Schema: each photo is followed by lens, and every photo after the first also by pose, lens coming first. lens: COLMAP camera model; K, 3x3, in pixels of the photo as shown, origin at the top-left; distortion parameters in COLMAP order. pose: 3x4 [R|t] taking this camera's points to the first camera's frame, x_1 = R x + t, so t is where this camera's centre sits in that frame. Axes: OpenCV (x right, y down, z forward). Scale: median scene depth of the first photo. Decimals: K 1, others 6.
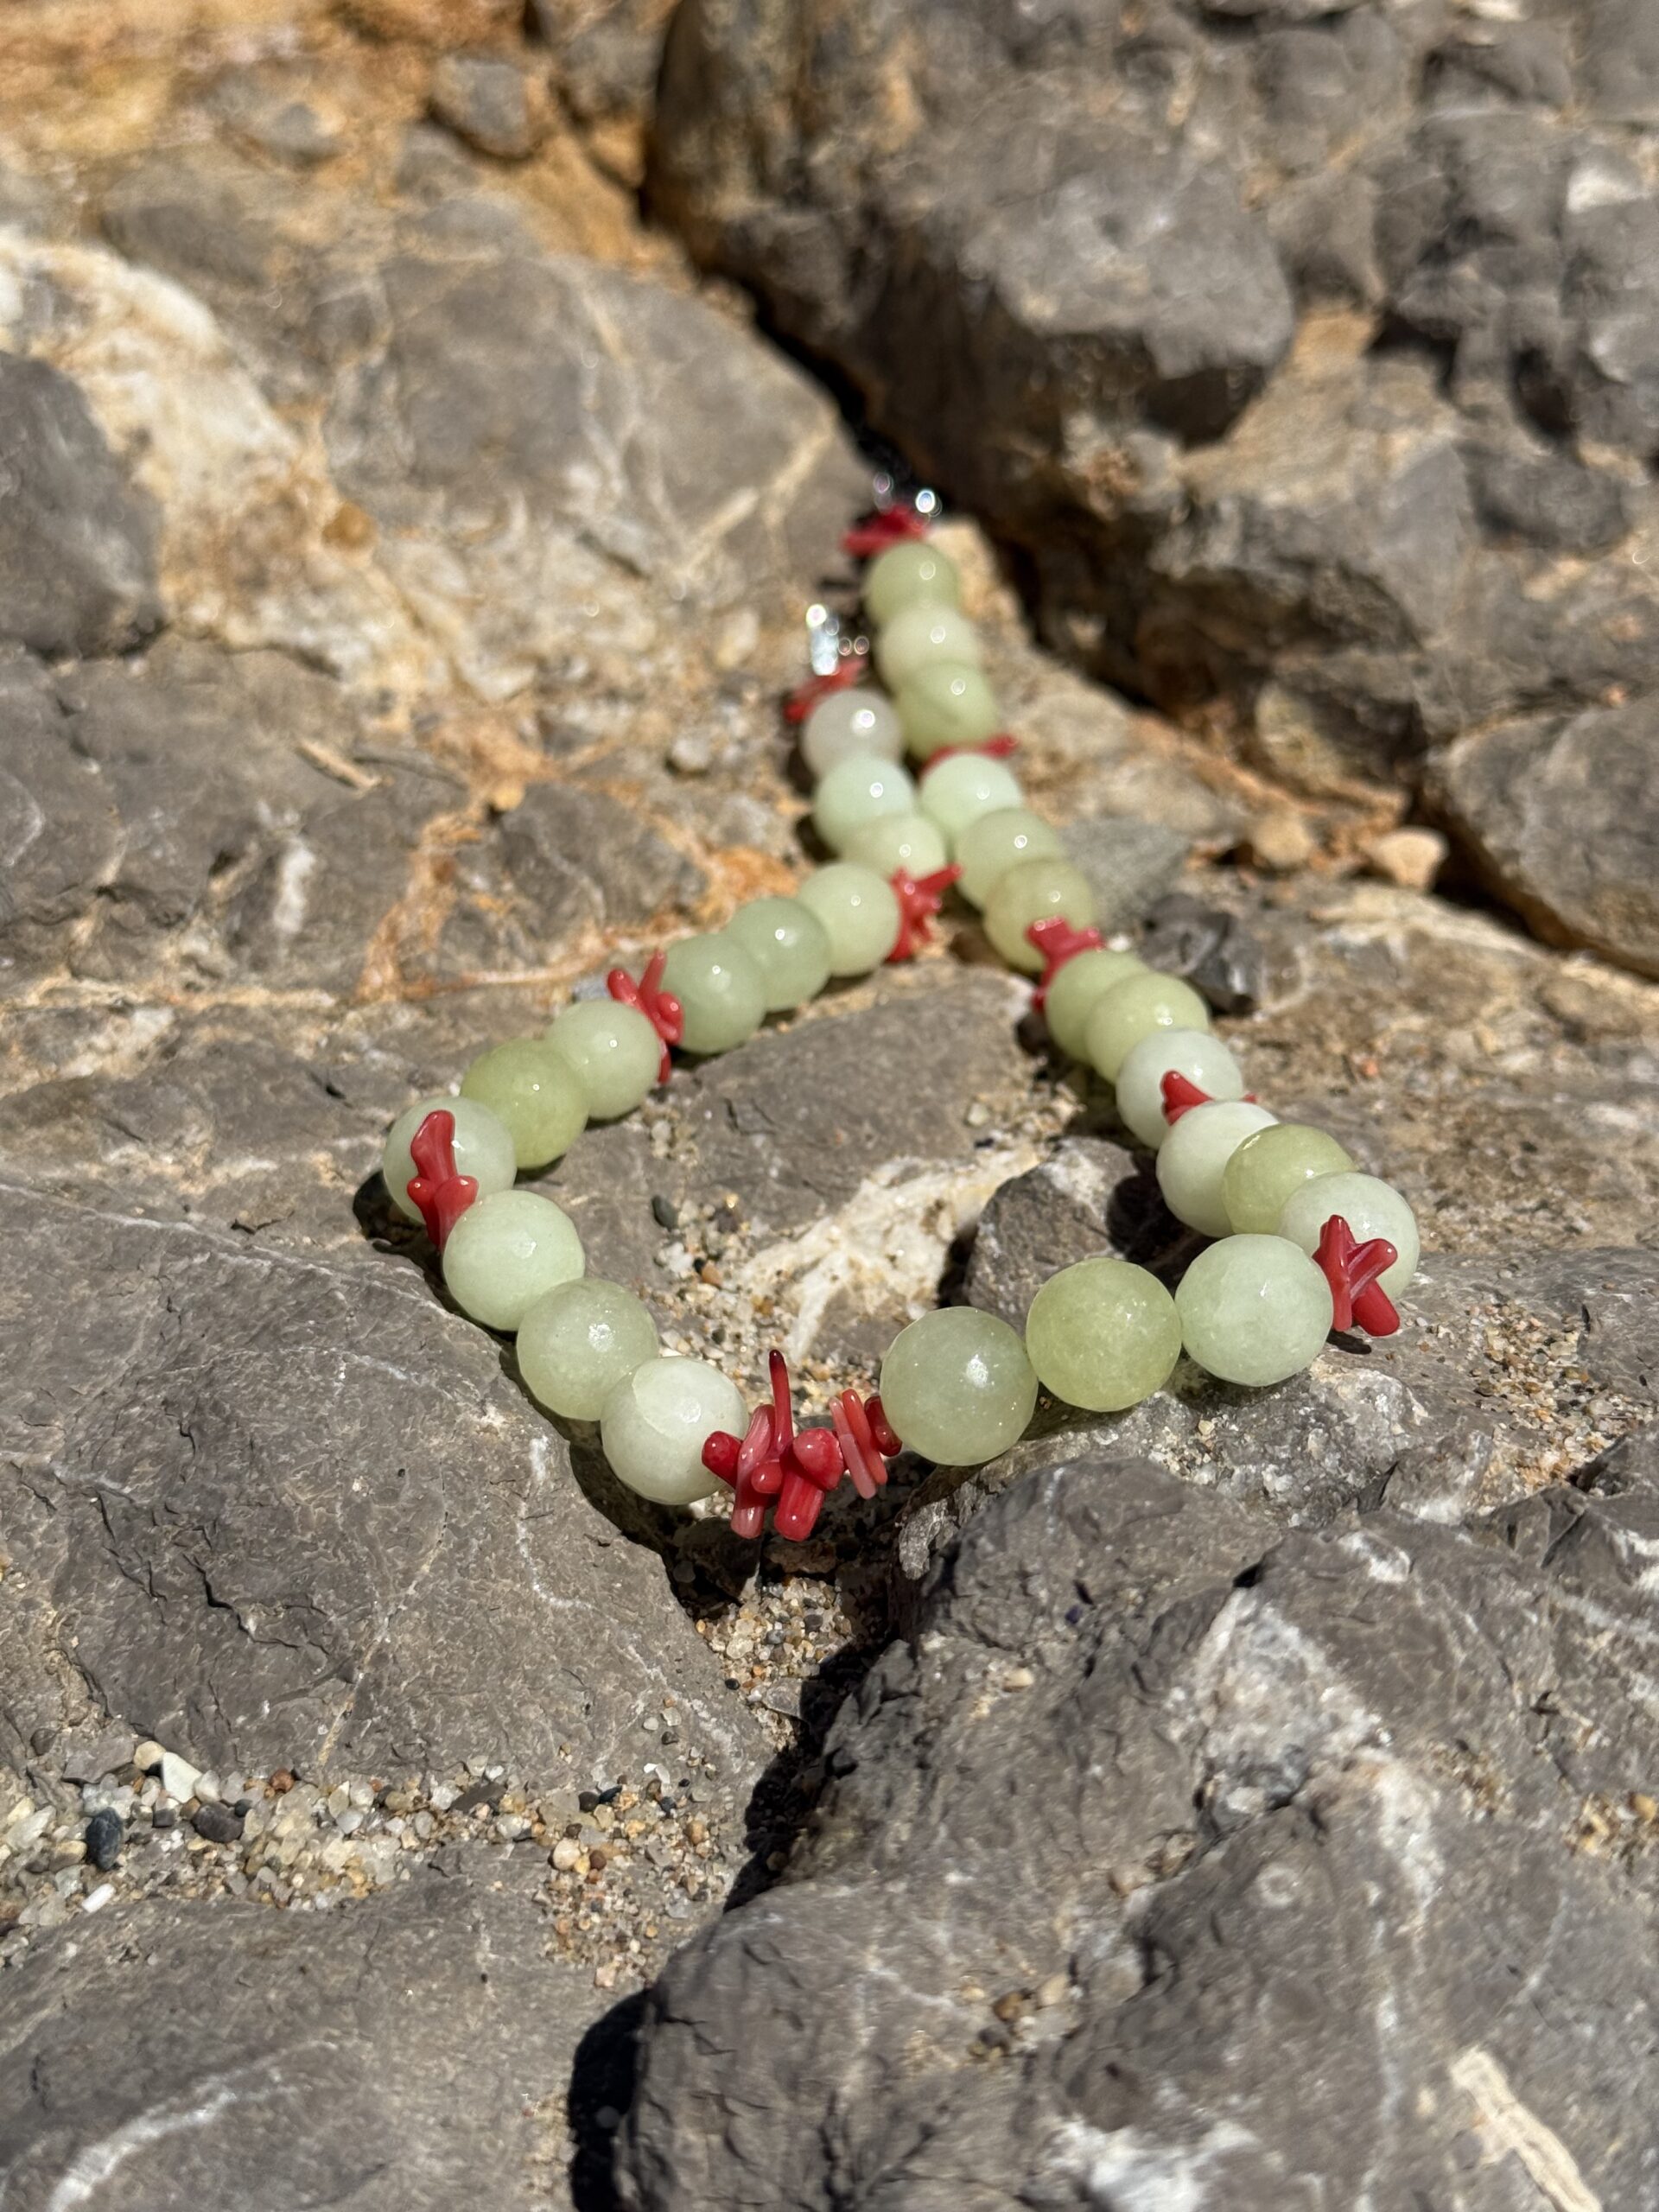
lens RADIAL K [[3247.0, 0, 833.2], [0, 3247.0, 1066.2], [0, 0, 1]] dist [0.178320, -0.430681]
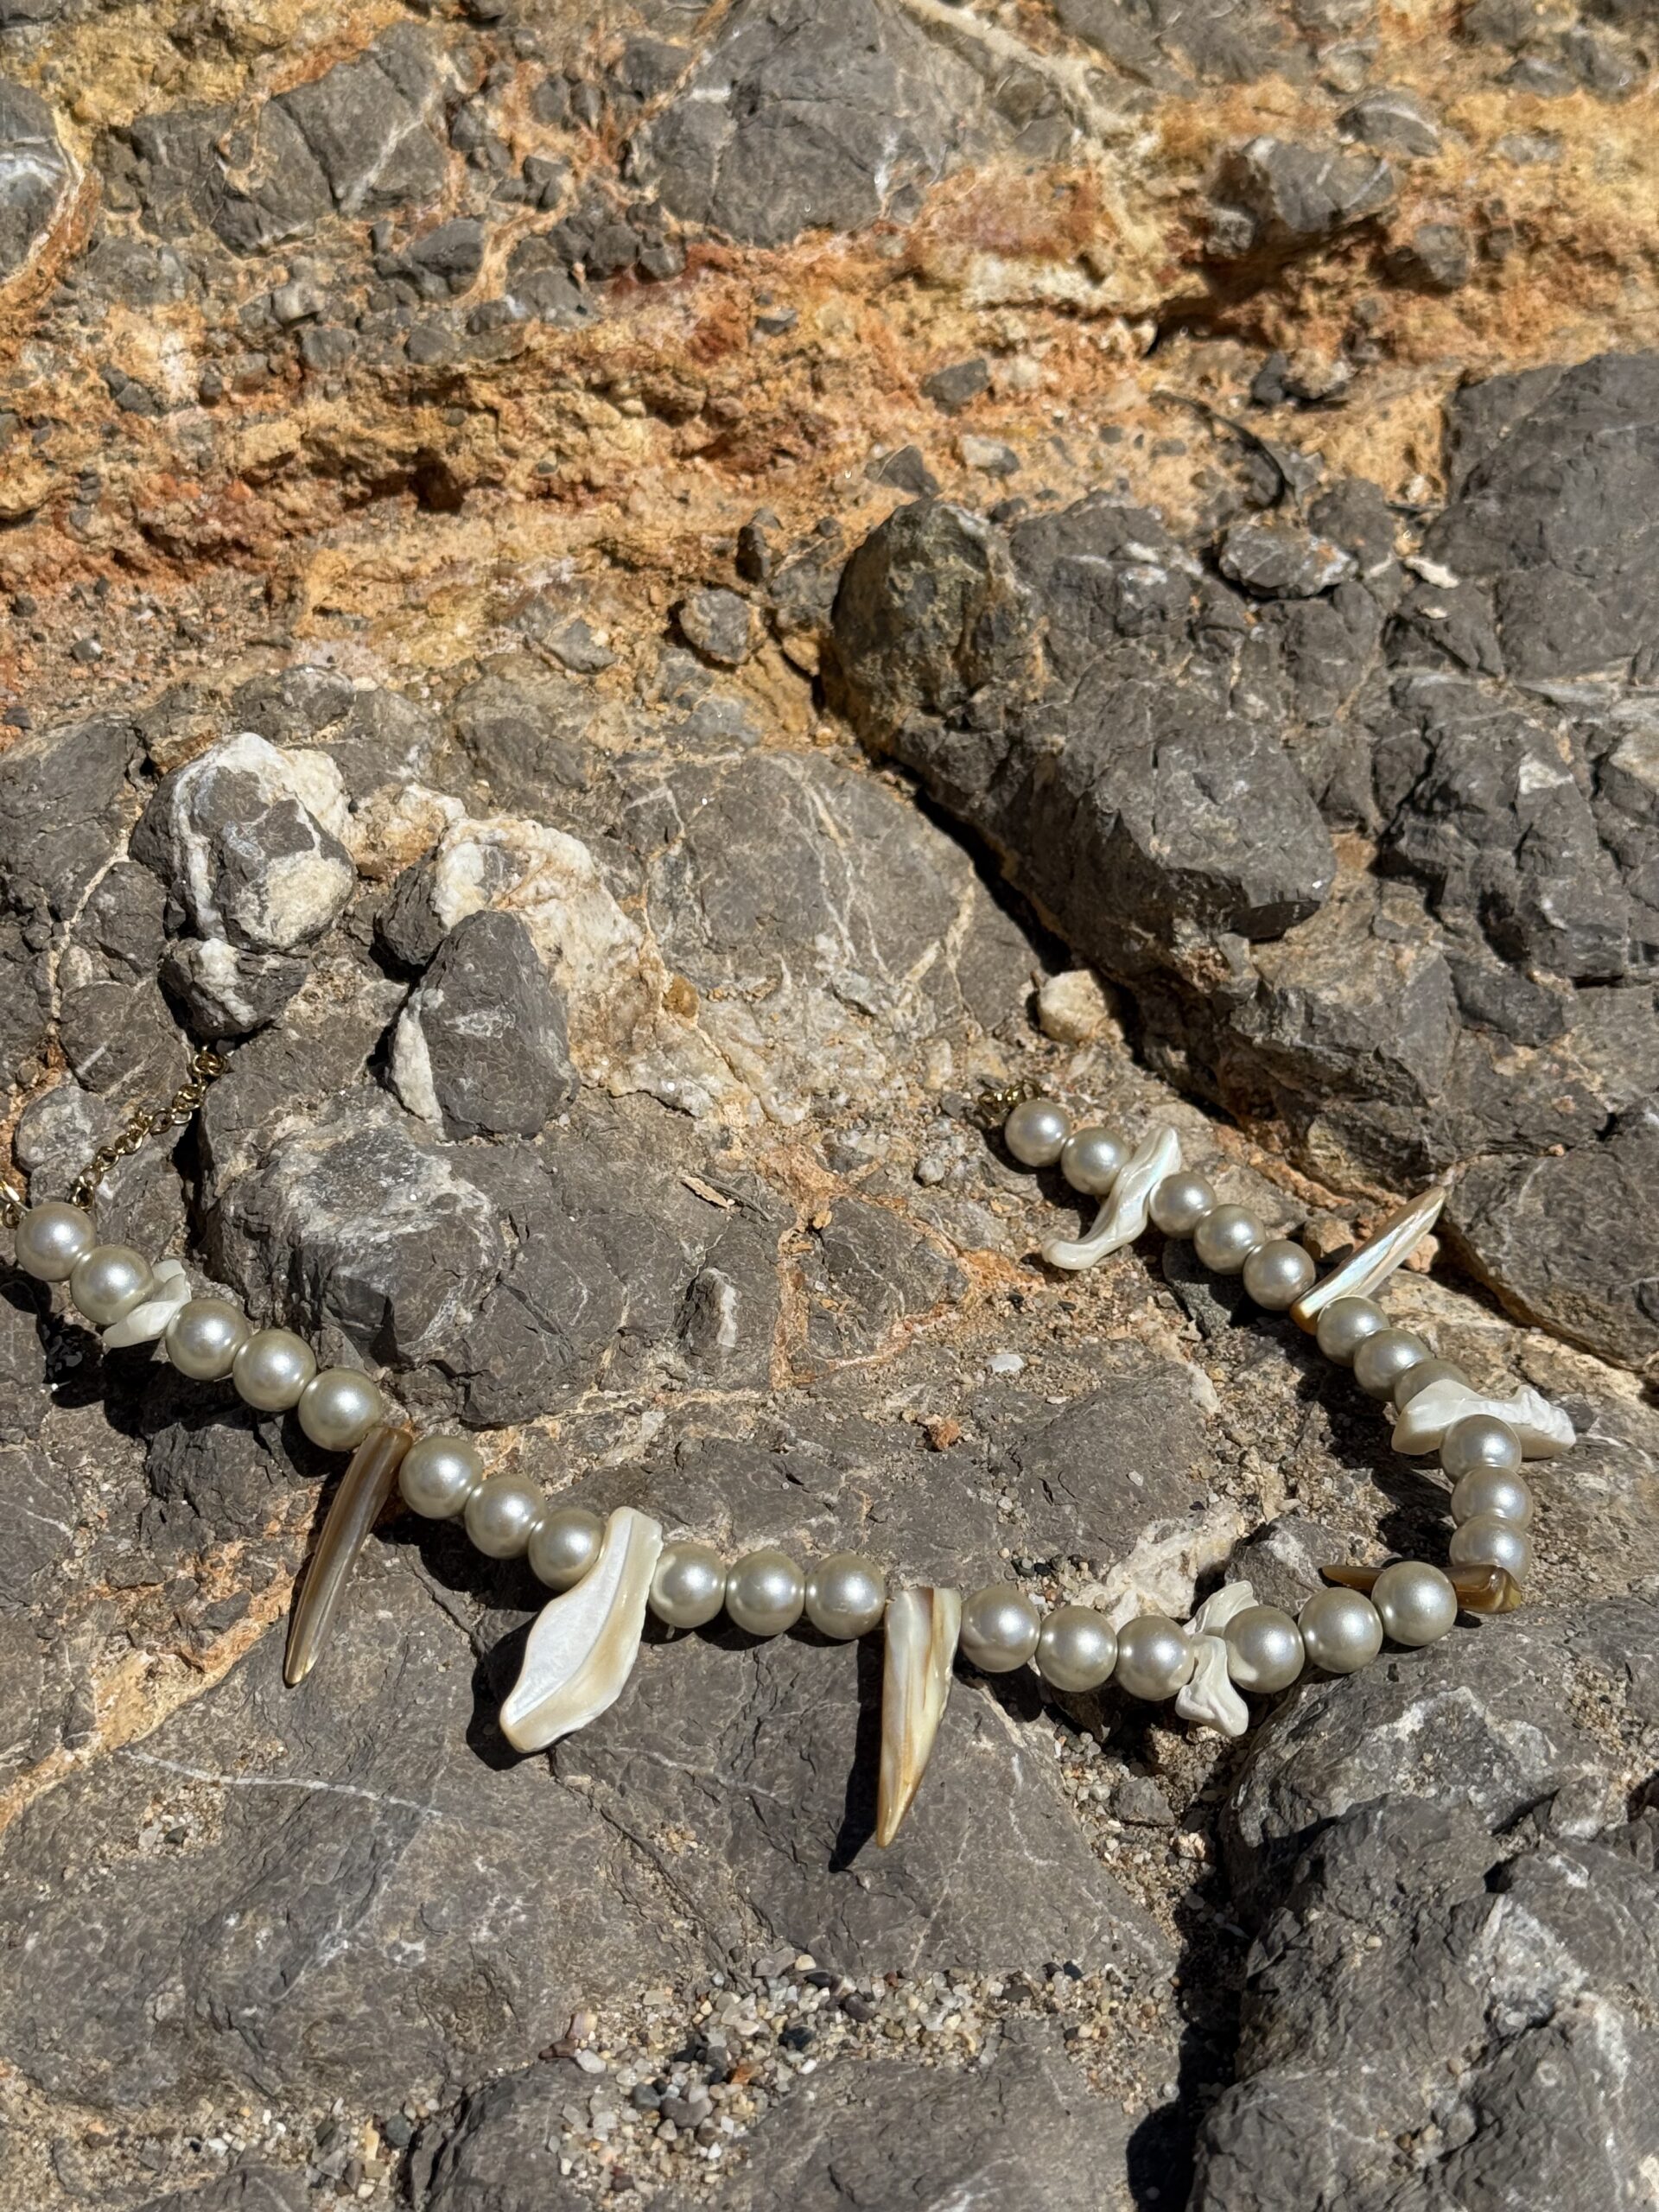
lens RADIAL K [[3175.2, 0, 806.5], [0, 3175.2, 1115.4], [0, 0, 1]] dist [0.178418, -0.356177]
pose [[0.990278, 0.001459, 0.139093, -0.364277], [-0.014652, 0.995477, 0.093868, -0.310543], [-0.138327, -0.094993, 0.985820, -0.472665]]
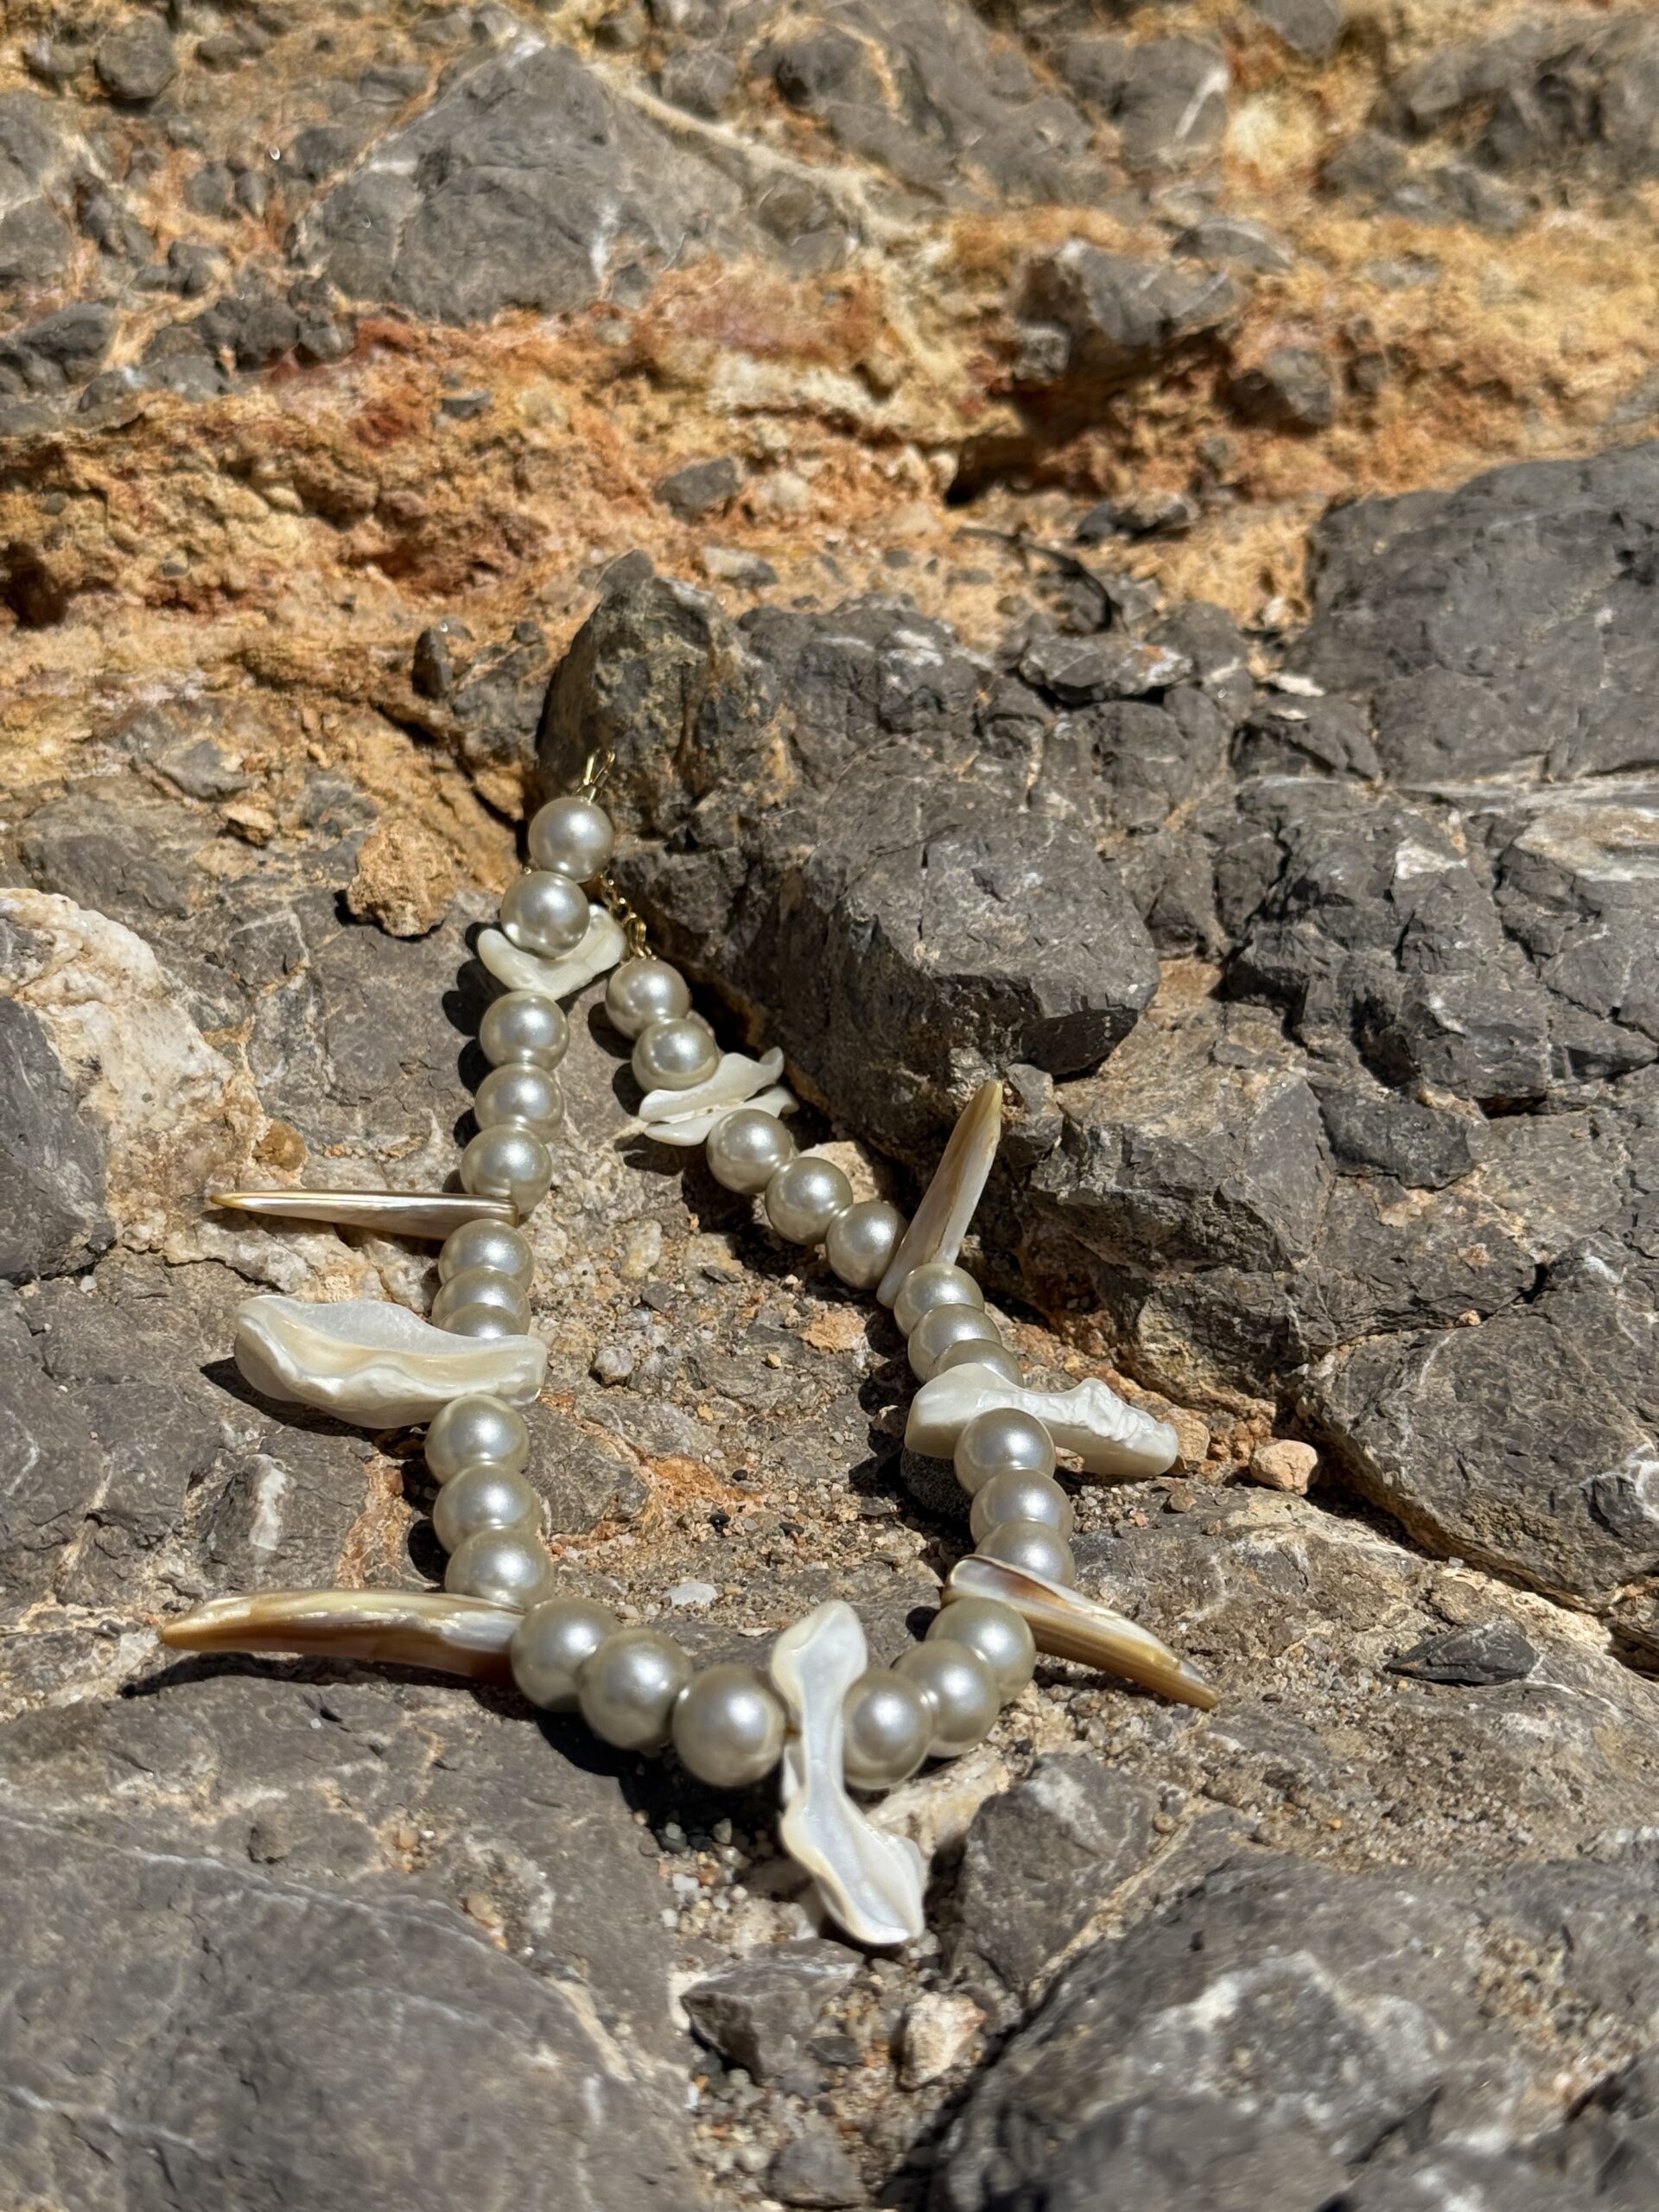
lens RADIAL K [[3194.0, 0, 819.7], [0, 3194.0, 1115.2], [0, 0, 1]] dist [0.183469, -0.422540]
pose [[0.993268, 0.009010, 0.115485, -0.121331], [0.007140, 0.990312, -0.138674, -0.038628], [-0.115616, 0.138565, 0.983581, -0.048646]]
